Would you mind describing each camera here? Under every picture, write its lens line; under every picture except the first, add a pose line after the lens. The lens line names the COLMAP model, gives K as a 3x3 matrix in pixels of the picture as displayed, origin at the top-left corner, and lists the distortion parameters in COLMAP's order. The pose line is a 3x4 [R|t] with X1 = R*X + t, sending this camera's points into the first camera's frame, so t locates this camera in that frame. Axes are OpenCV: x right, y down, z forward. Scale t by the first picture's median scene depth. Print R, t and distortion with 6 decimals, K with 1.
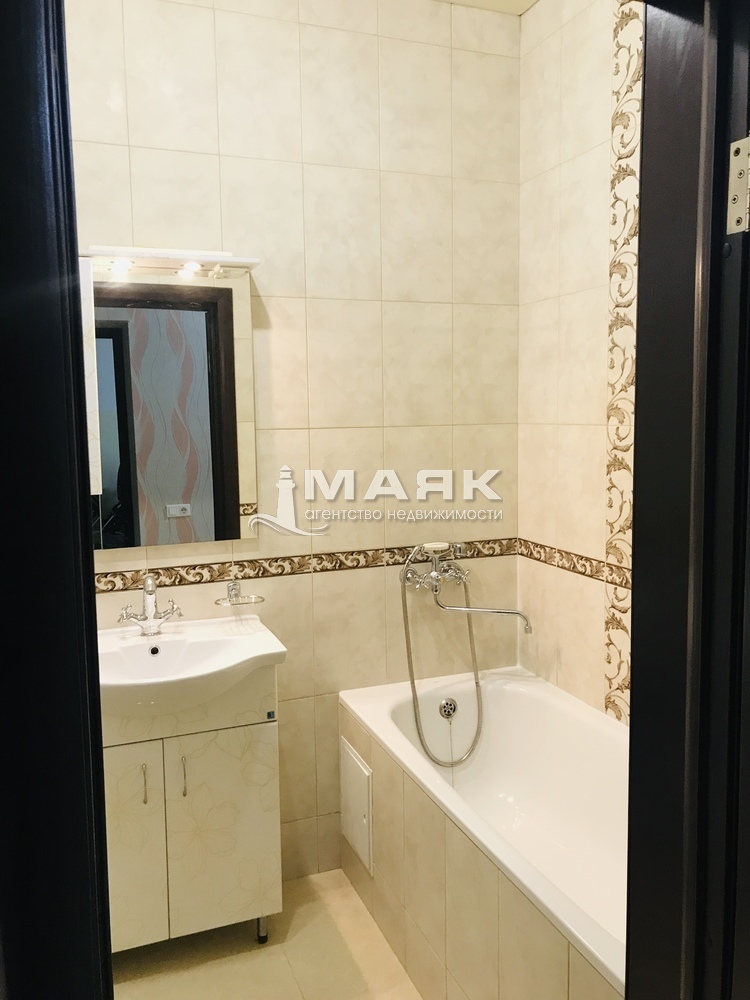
lens RADIAL K [[828.7, 0, 375.2], [0, 828.7, 493.7], [0, 0, 1]] dist [0.045275, -0.029200]
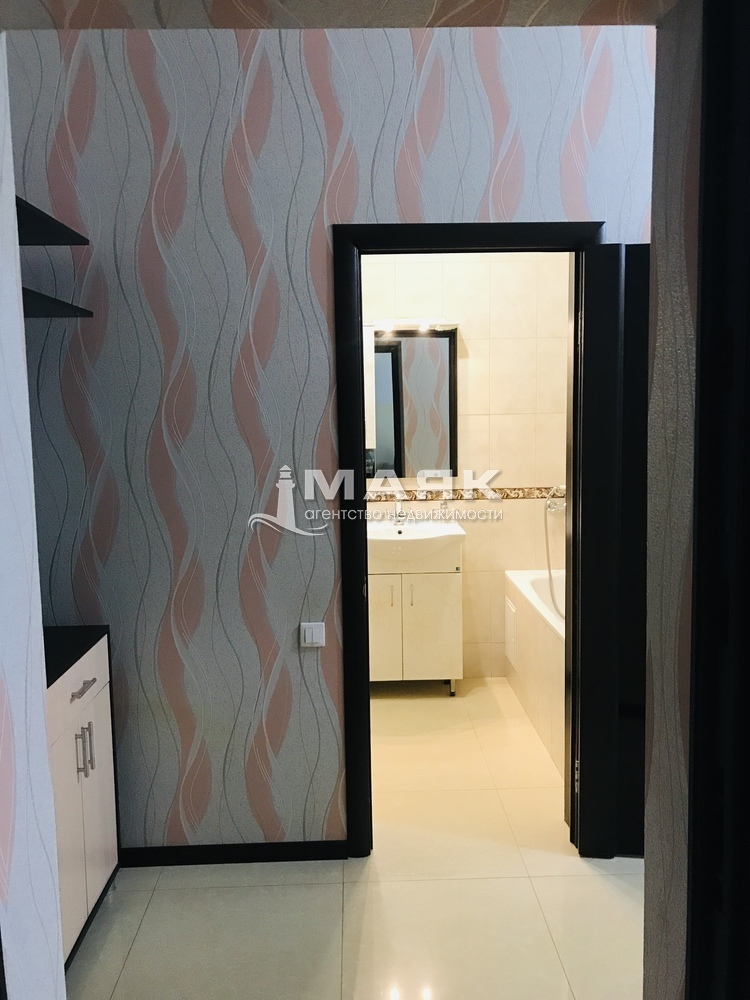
lens RADIAL K [[828.7, 0, 374.6], [0, 828.7, 499.7], [0, 0, 1]] dist [0.045275, -0.029200]
pose [[0.945023, 0.036637, -0.324945, 0.247689], [-0.030225, 0.999236, 0.024758, 0.058260], [0.325604, -0.013576, 0.945409, -0.682029]]
